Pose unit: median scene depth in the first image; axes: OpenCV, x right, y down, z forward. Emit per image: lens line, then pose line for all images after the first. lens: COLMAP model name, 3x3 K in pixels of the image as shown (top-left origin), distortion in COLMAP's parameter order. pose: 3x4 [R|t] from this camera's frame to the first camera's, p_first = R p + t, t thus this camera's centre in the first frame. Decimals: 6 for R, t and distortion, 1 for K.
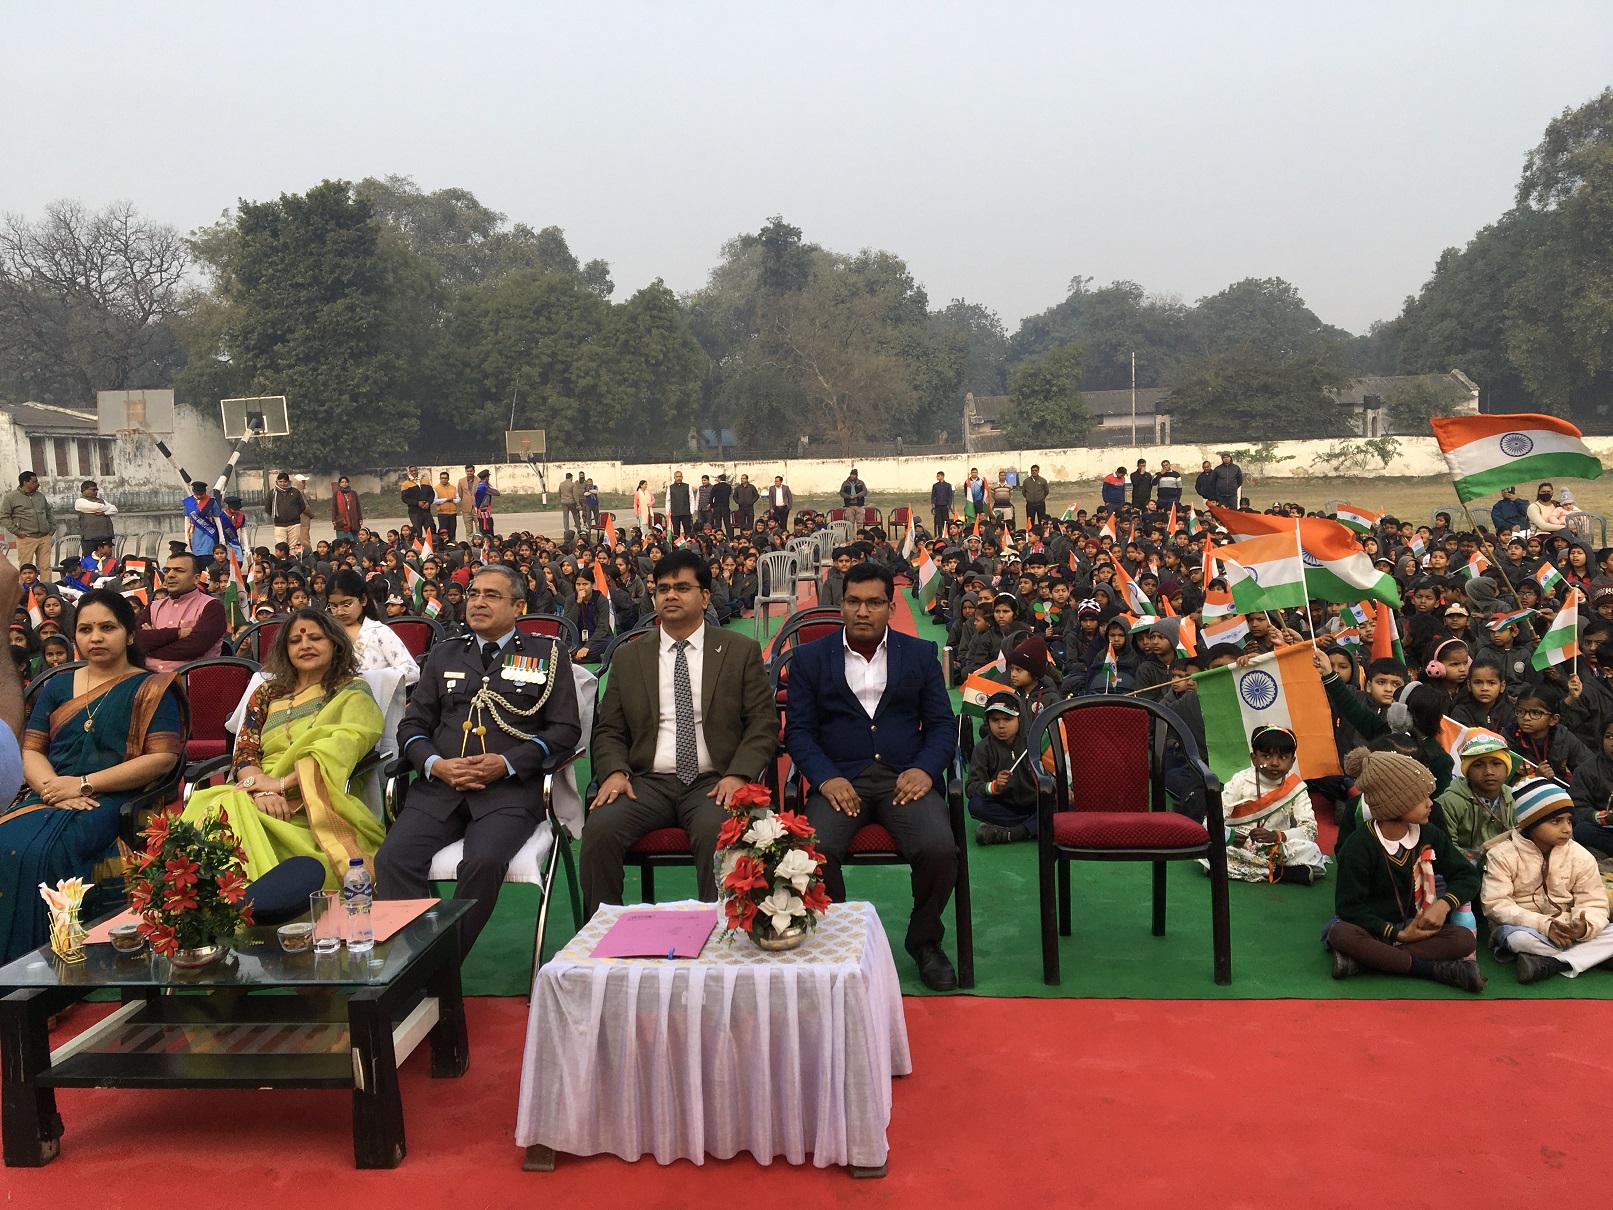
lens RADIAL K [[1344.4, 0, 807.2], [0, 1344.4, 622.2], [0, 0, 1]] dist [0.103223, -0.158488]
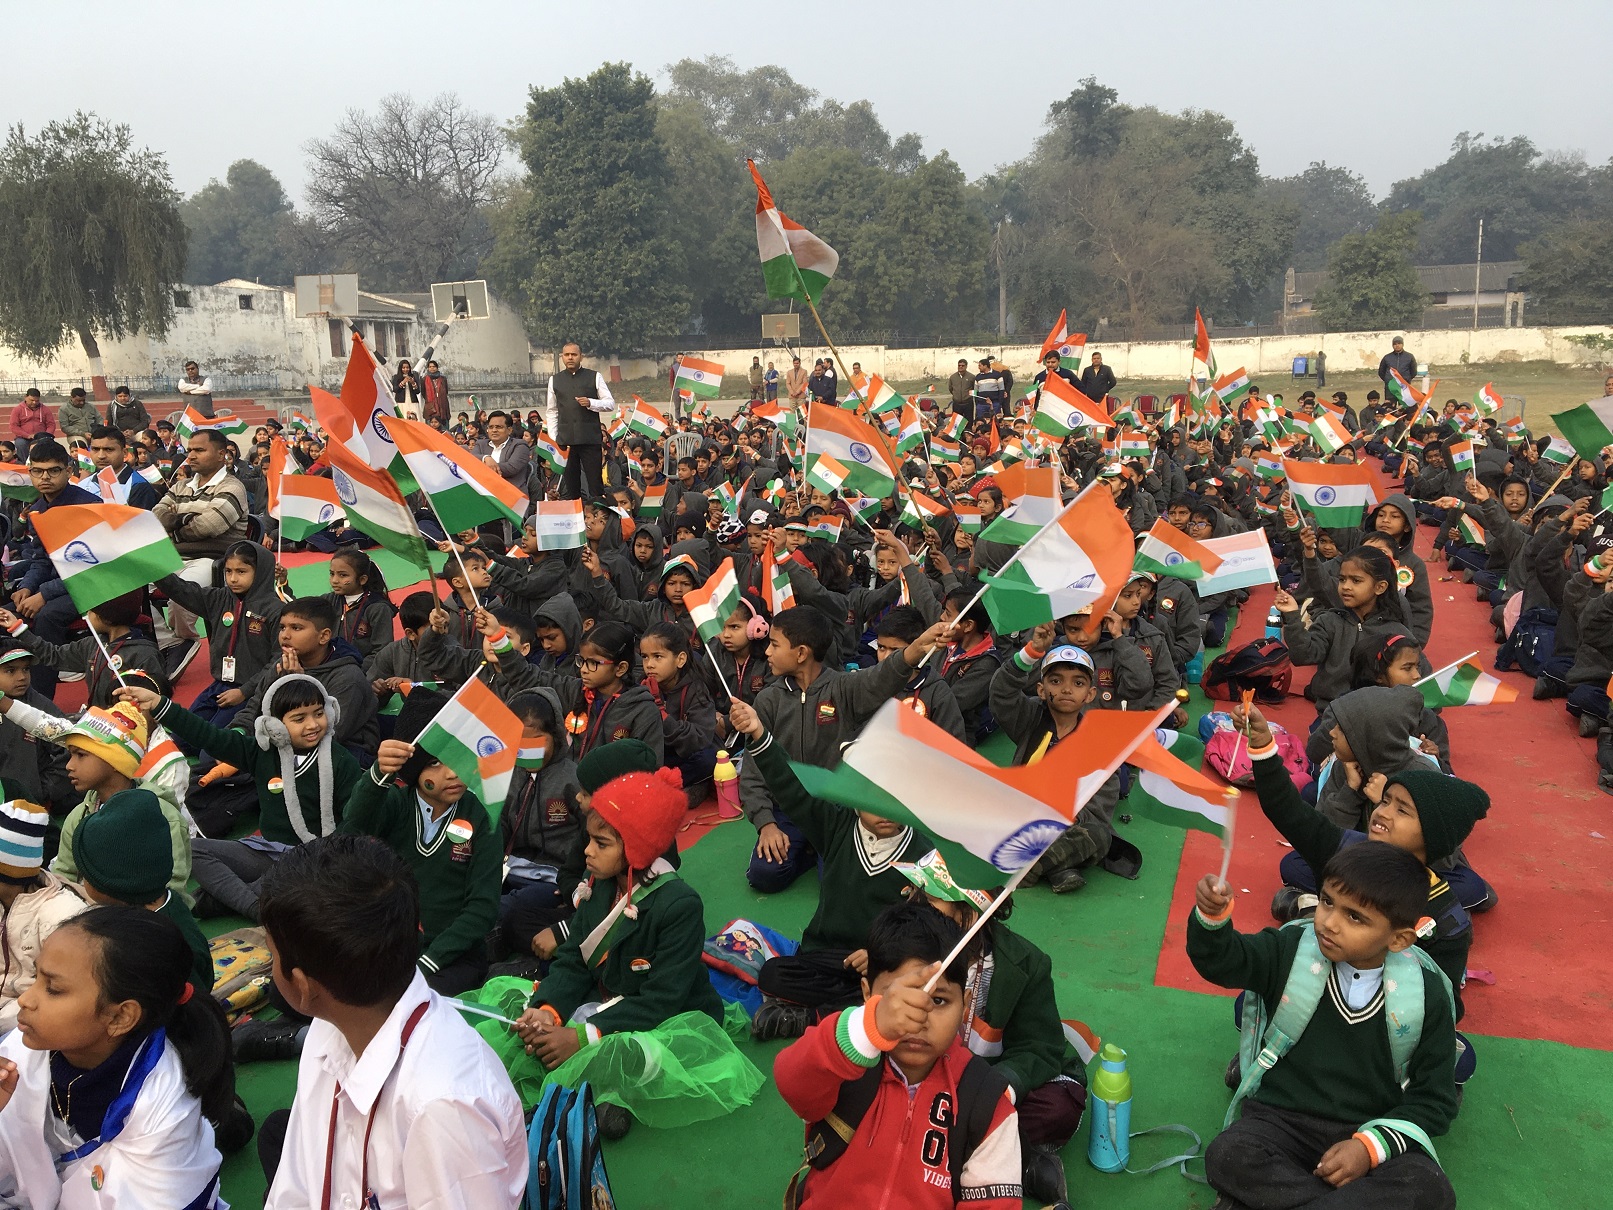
lens RADIAL K [[1344.4, 0, 807.2], [0, 1344.4, 622.2], [0, 0, 1]] dist [0.103223, -0.158488]
pose [[0.965914, 0.057077, -0.252492, 0.058452], [-0.035789, 0.995467, 0.088118, -0.003693], [0.256377, -0.076079, 0.963578, 0.024843]]
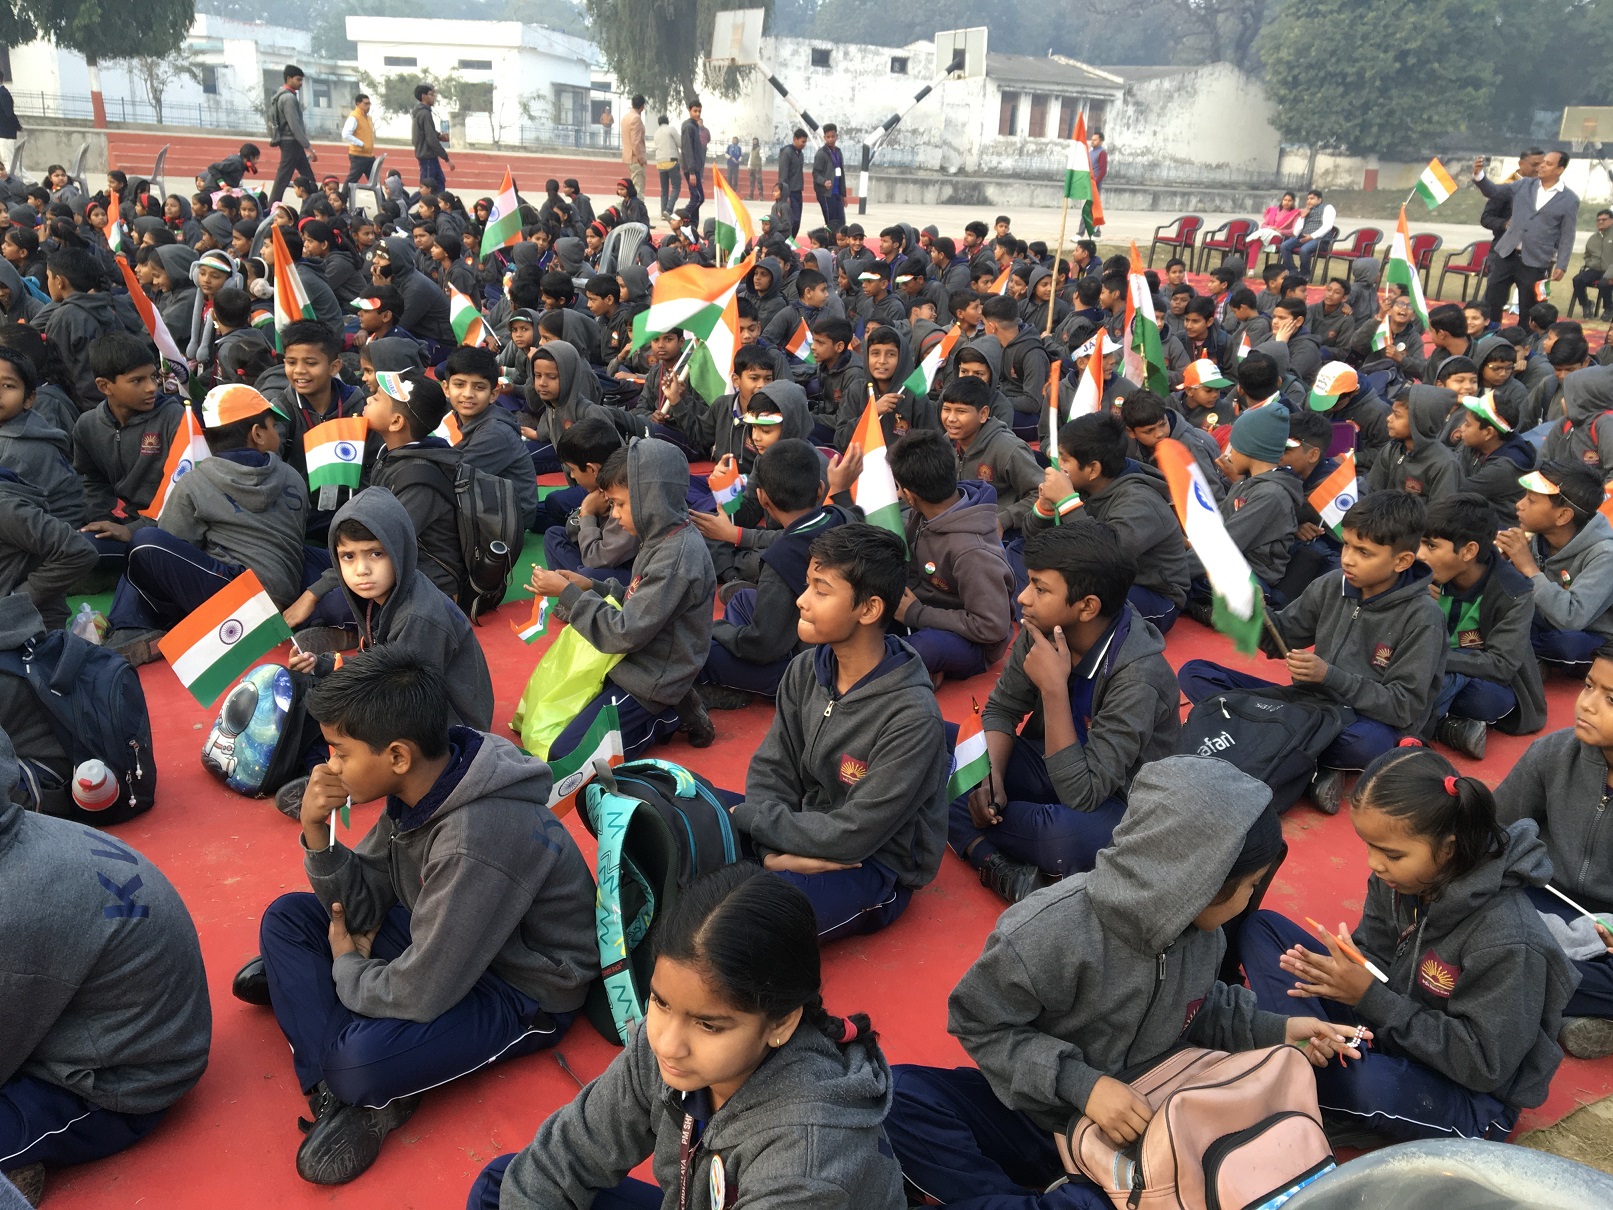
lens RADIAL K [[1373.8, 0, 806.5], [0, 1373.8, 605.0], [0, 0, 1]] dist [0.049782, -0.060137]
pose [[0.609518, 0.306129, -0.731282, 0.110394], [-0.156942, 0.950774, 0.267203, -0.021369], [0.777083, -0.048096, 0.627558, 0.186797]]
